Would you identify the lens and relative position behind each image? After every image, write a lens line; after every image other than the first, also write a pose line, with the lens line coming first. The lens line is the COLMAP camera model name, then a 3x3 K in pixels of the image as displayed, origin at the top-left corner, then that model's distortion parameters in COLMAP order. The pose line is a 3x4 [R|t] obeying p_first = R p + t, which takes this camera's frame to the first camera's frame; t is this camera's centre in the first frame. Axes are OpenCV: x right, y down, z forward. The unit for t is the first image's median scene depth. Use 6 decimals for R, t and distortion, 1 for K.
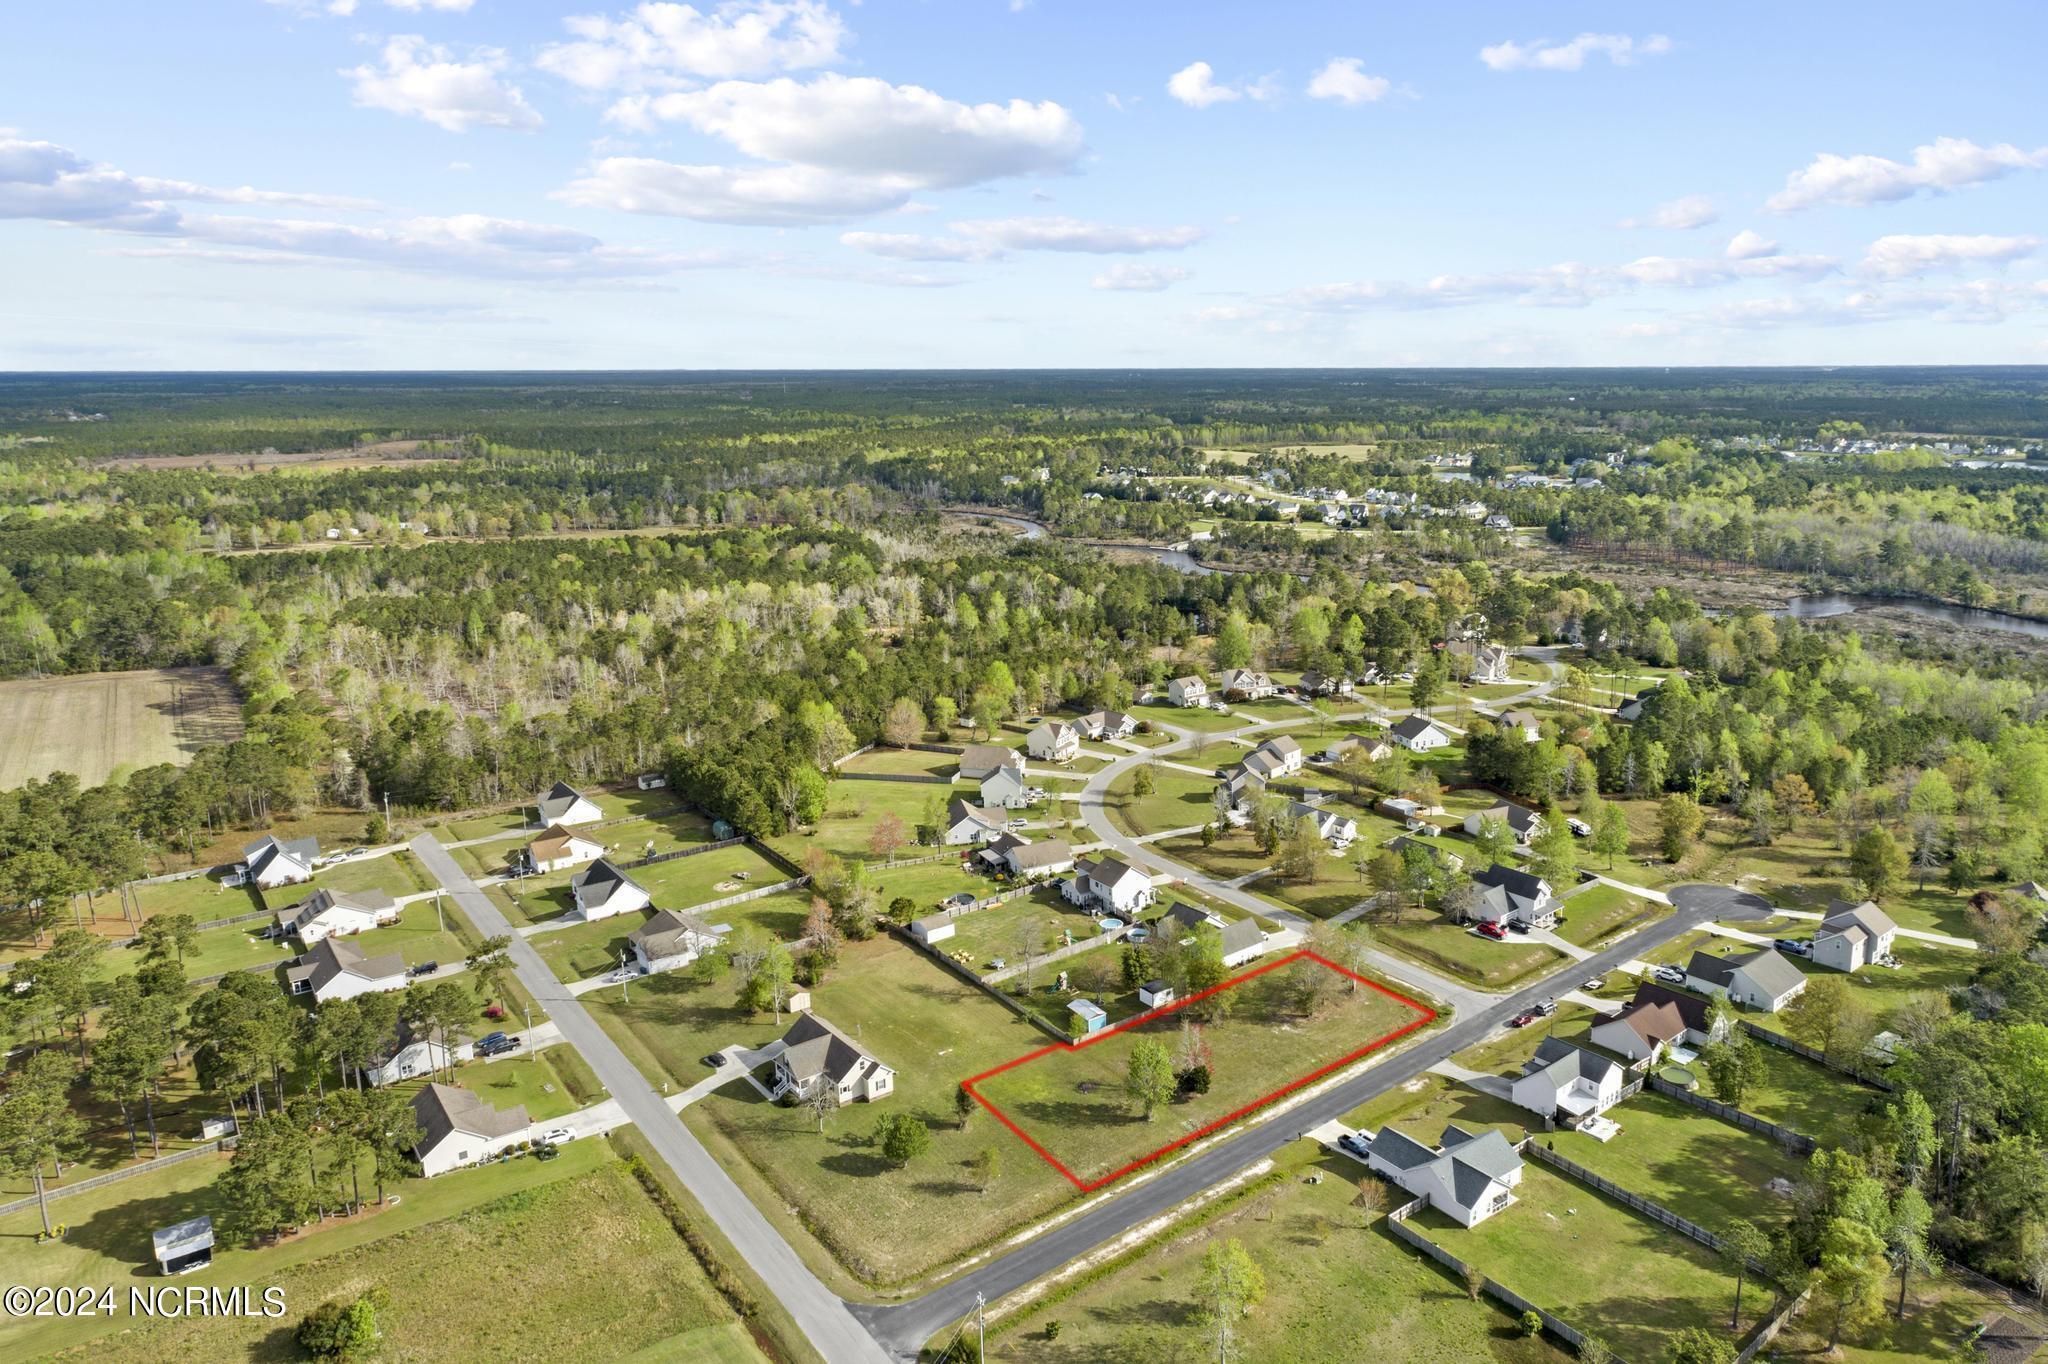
lens RADIAL K [[1374.9, 0, 1089.5], [0, 1374.9, 681.9], [0, 0, 1]] dist [0.000910, 0.003194]
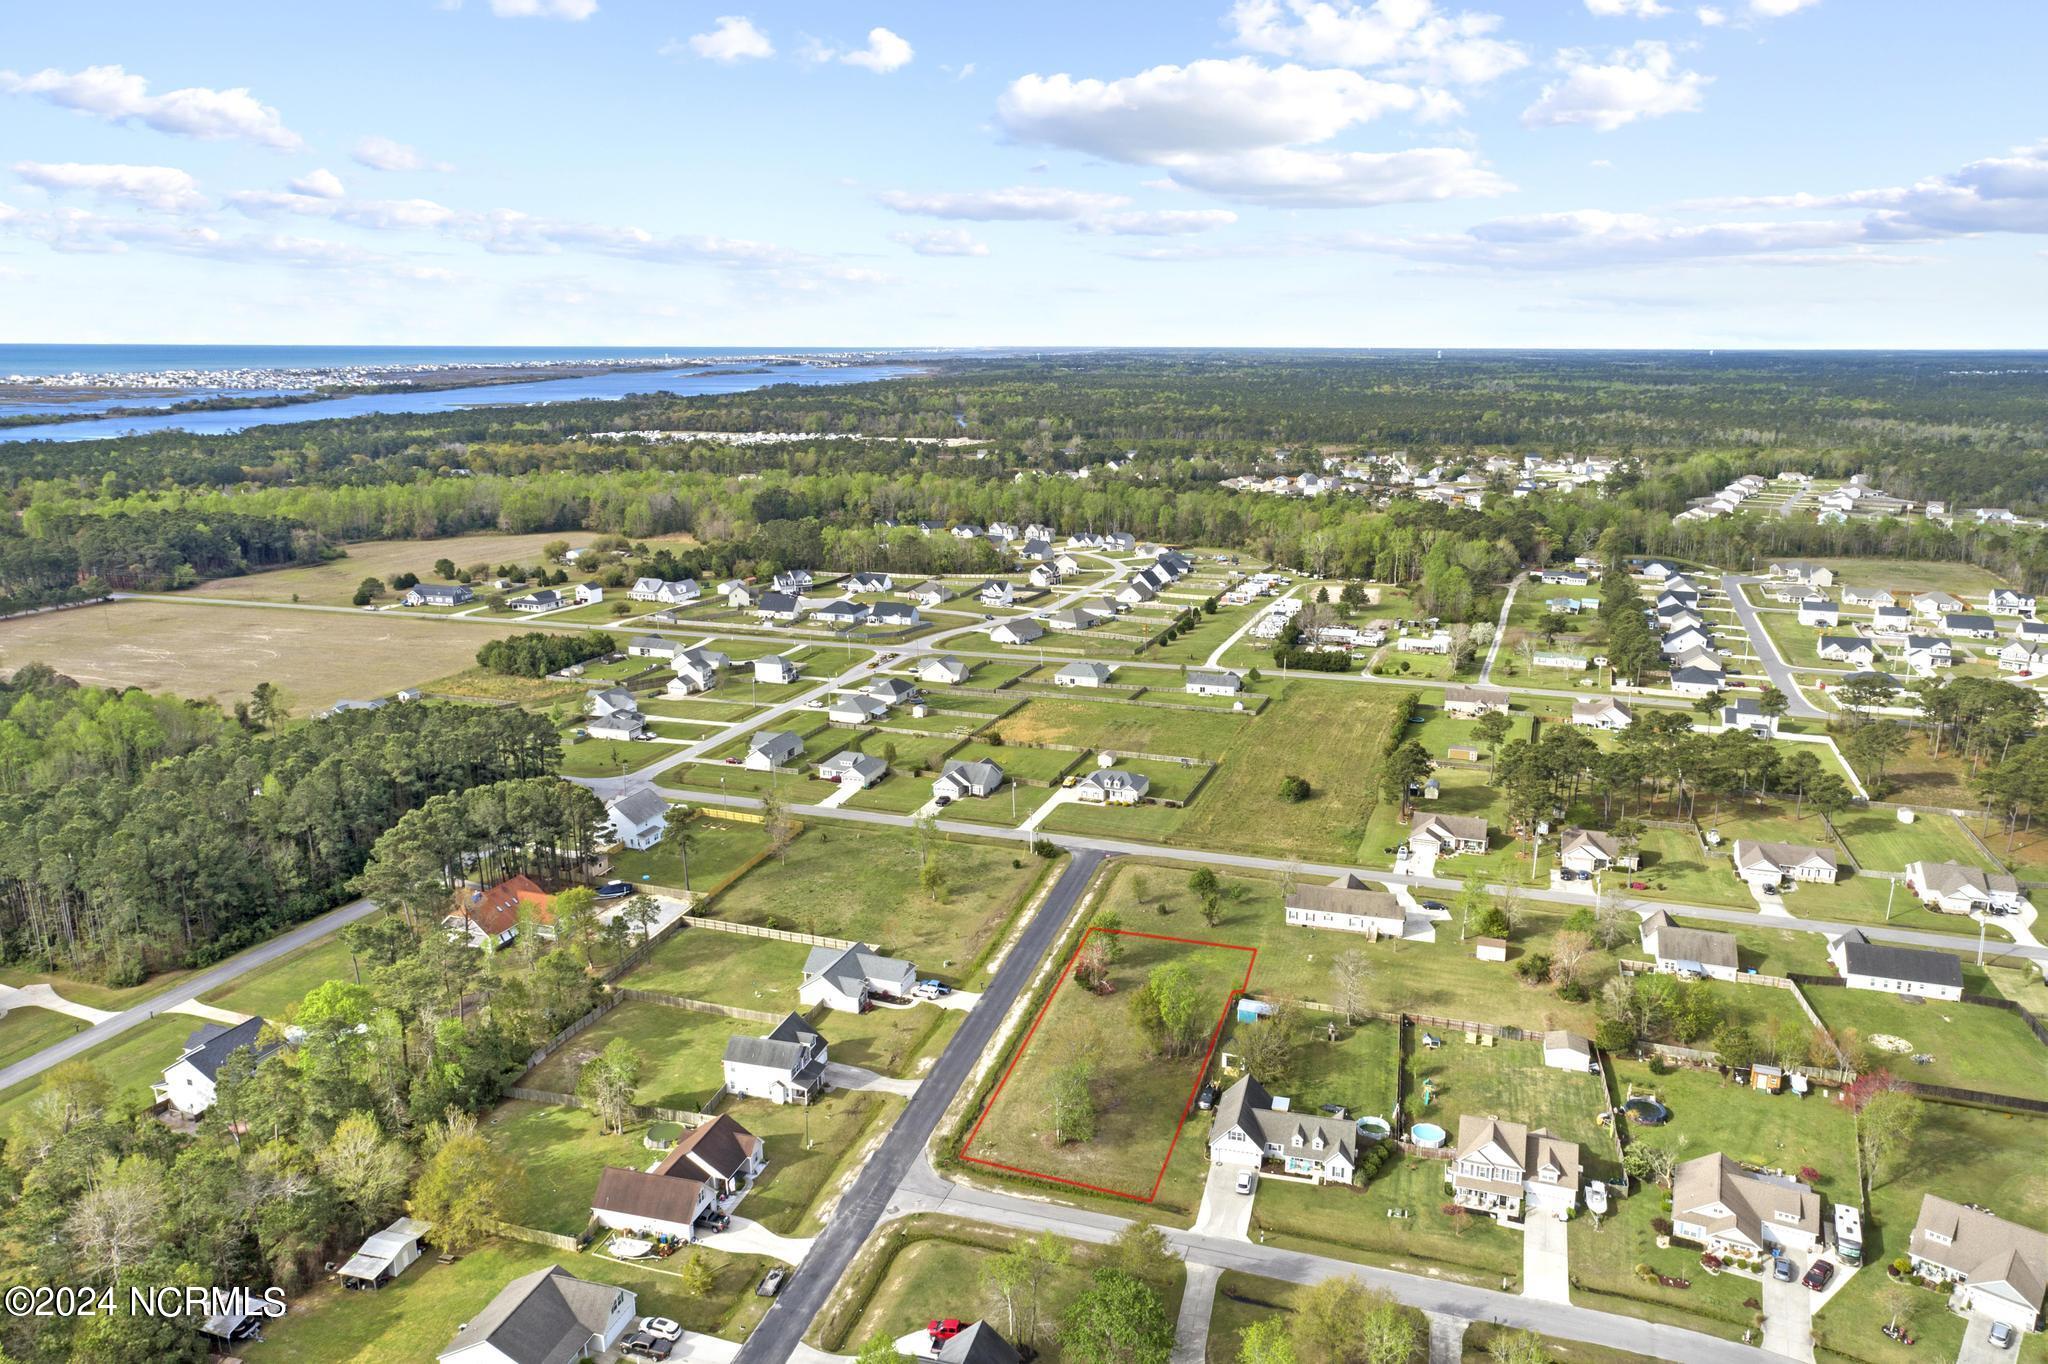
lens RADIAL K [[1377.4, 0, 1050.8], [0, 1377.4, 668.6], [0, 0, 1]] dist [-0.001458, 0.007109]
pose [[-0.824027, 0.130533, -0.551308, 0.532310], [-0.126338, 0.906256, 0.403408, -0.298040], [0.552284, 0.402071, -0.730289, 1.316326]]
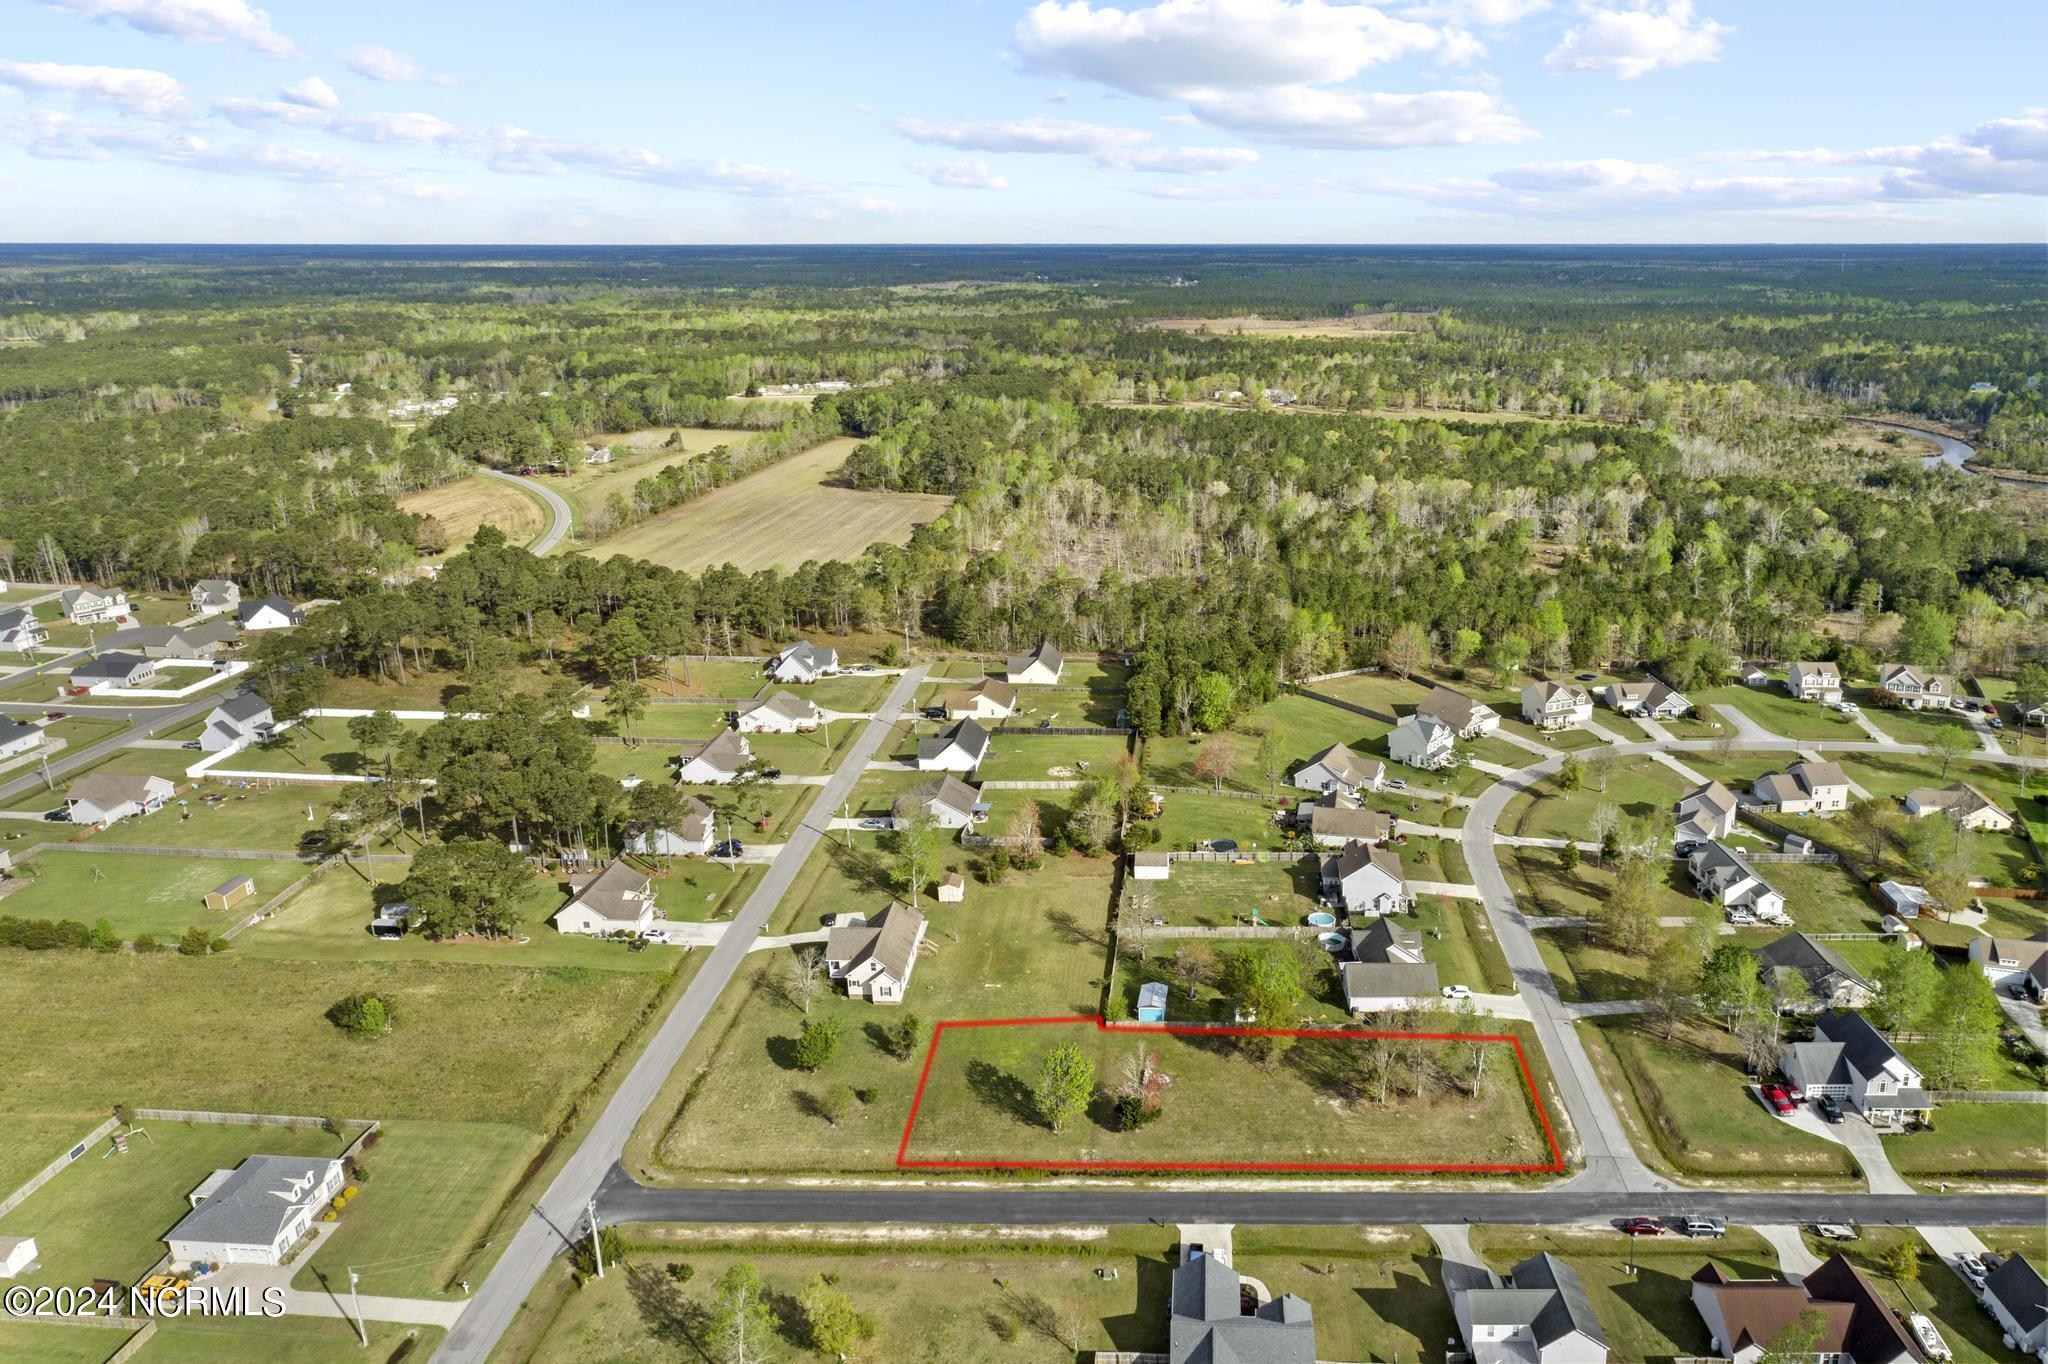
lens RADIAL K [[1353.2, 0, 1118.2], [0, 1353.2, 738.8], [0, 0, 1]] dist [0.003408, 0.002543]
pose [[0.759958, 0.226301, -0.609304, 0.409894], [-0.147057, 0.972988, 0.177959, -0.065283], [0.633117, -0.045639, 0.772709, 0.274320]]
